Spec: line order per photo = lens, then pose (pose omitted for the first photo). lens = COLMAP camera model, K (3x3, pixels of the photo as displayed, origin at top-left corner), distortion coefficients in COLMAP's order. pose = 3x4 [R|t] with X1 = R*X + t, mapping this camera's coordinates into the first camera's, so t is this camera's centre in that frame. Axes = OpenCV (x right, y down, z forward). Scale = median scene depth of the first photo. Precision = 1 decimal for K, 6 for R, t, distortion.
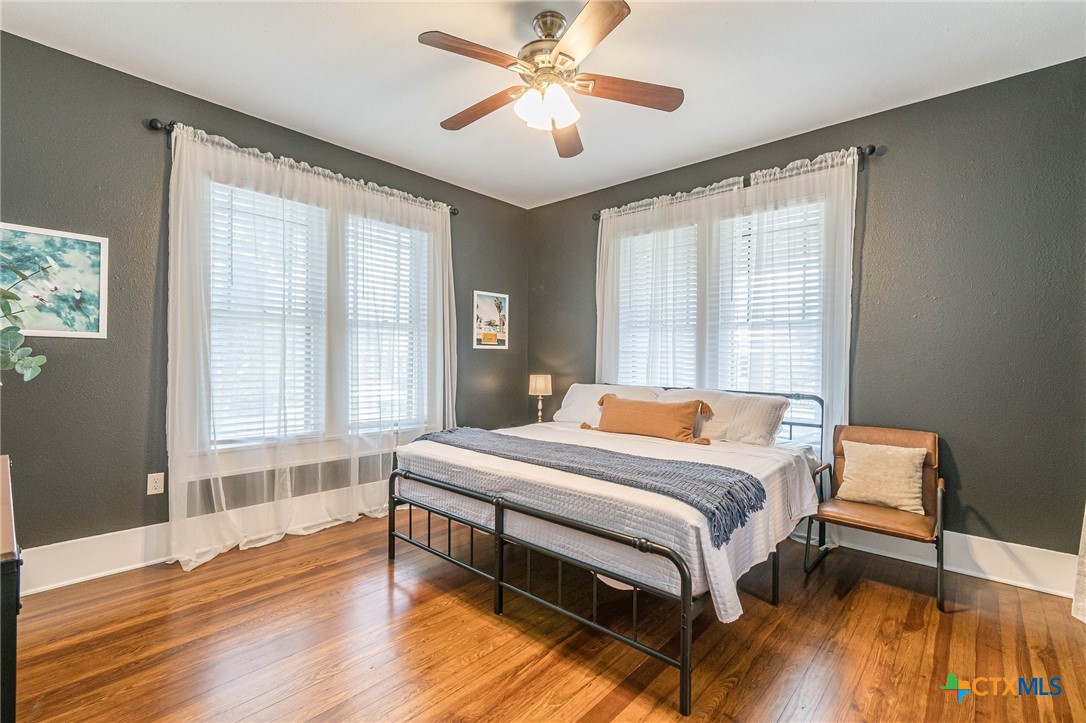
lens RADIAL K [[479.6, 0, 535.6], [0, 479.6, 362.1], [0, 0, 1]] dist [0.000060, -0.000119]
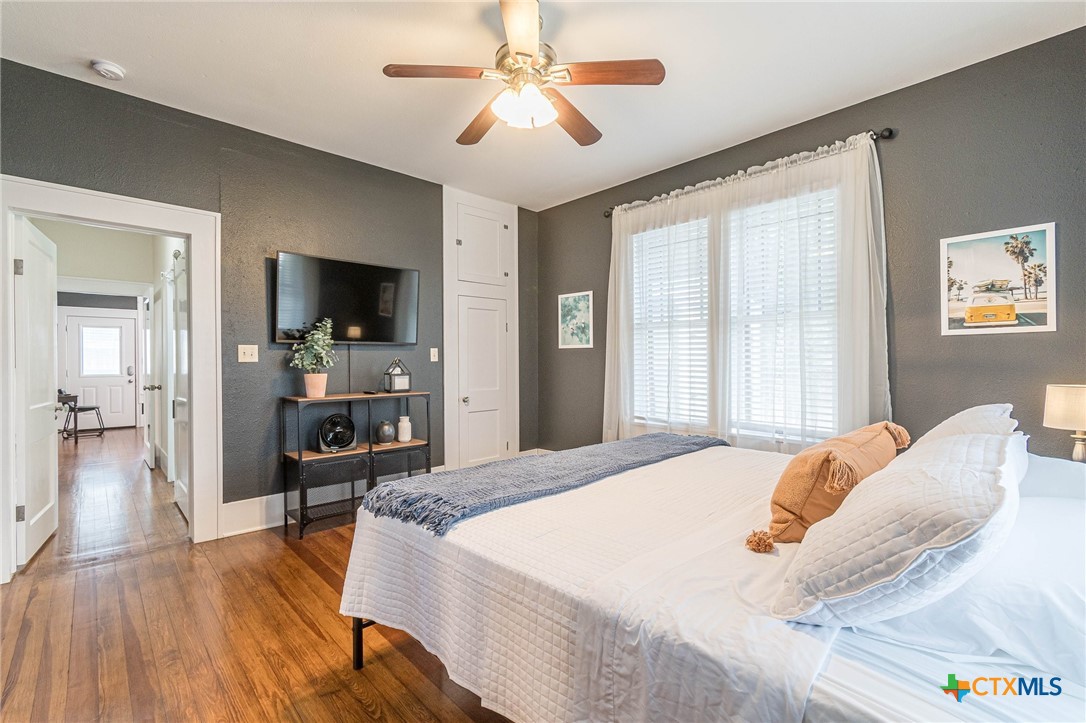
lens RADIAL K [[475.7, 0, 543.0], [0, 475.7, 361.5], [0, 0, 1]] dist [0.000049, -0.000543]
pose [[-0.060929, -0.000723, -0.998142, 0.682909], [0.007405, 0.999972, -0.001176, 0.001991], [0.998115, -0.007462, -0.060922, 0.728902]]
